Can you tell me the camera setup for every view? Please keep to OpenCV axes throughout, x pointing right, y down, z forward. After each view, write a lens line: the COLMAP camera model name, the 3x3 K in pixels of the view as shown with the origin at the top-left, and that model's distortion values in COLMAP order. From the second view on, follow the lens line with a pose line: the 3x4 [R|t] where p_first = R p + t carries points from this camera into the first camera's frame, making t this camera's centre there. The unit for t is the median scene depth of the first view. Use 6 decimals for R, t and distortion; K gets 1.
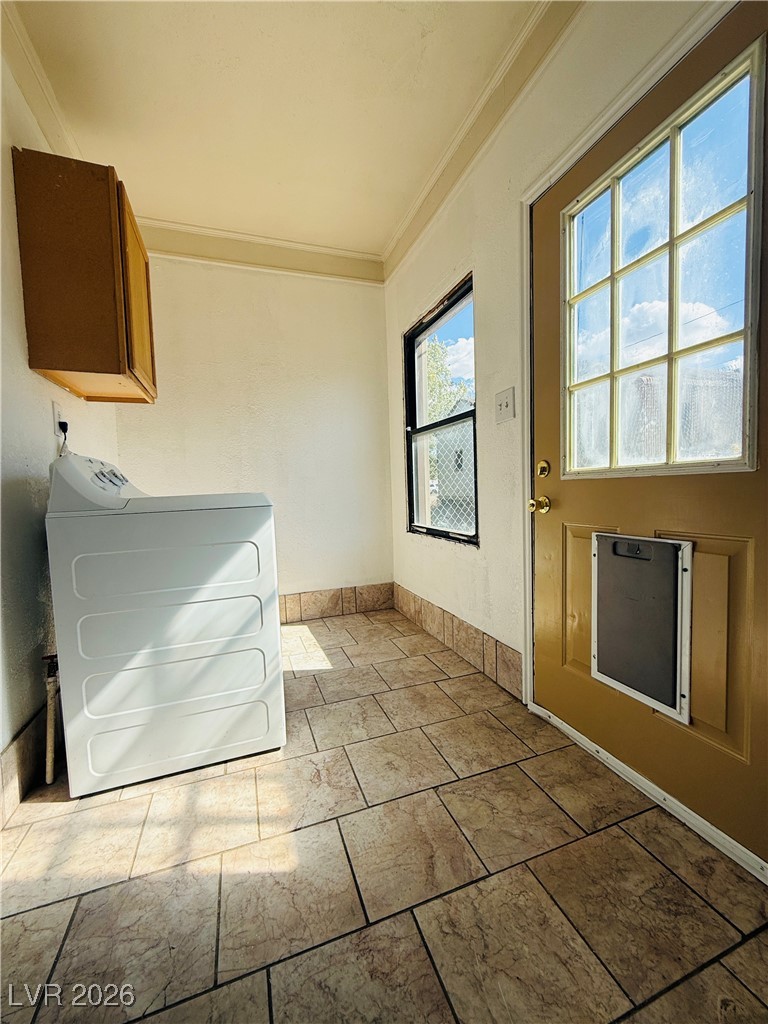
lens RADIAL K [[408.2, 0, 383.5], [0, 408.2, 513.3], [0, 0, 1]] dist [-0.001393, 0.000373]
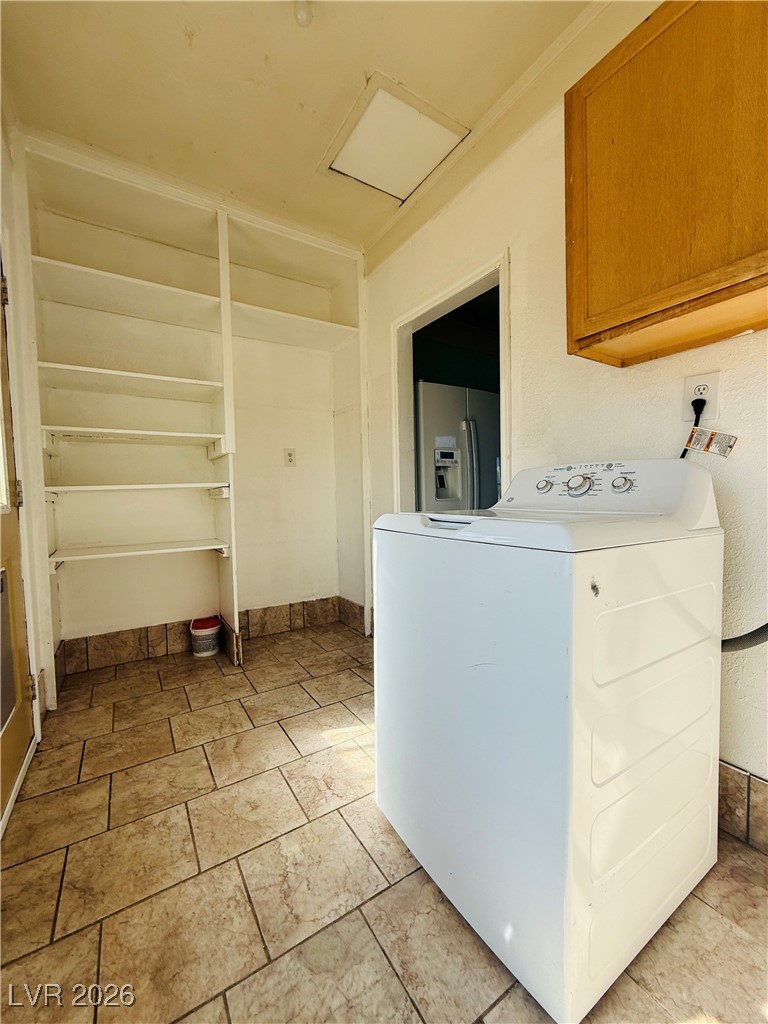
lens RADIAL K [[408.2, 0, 381.4], [0, 408.2, 513.6], [0, 0, 1]] dist [-0.001393, 0.000373]
pose [[-0.975660, 0.060647, -0.210736, -0.116791], [0.037733, 0.993092, 0.111107, -0.155733], [0.216018, 0.100451, -0.971208, 1.978269]]
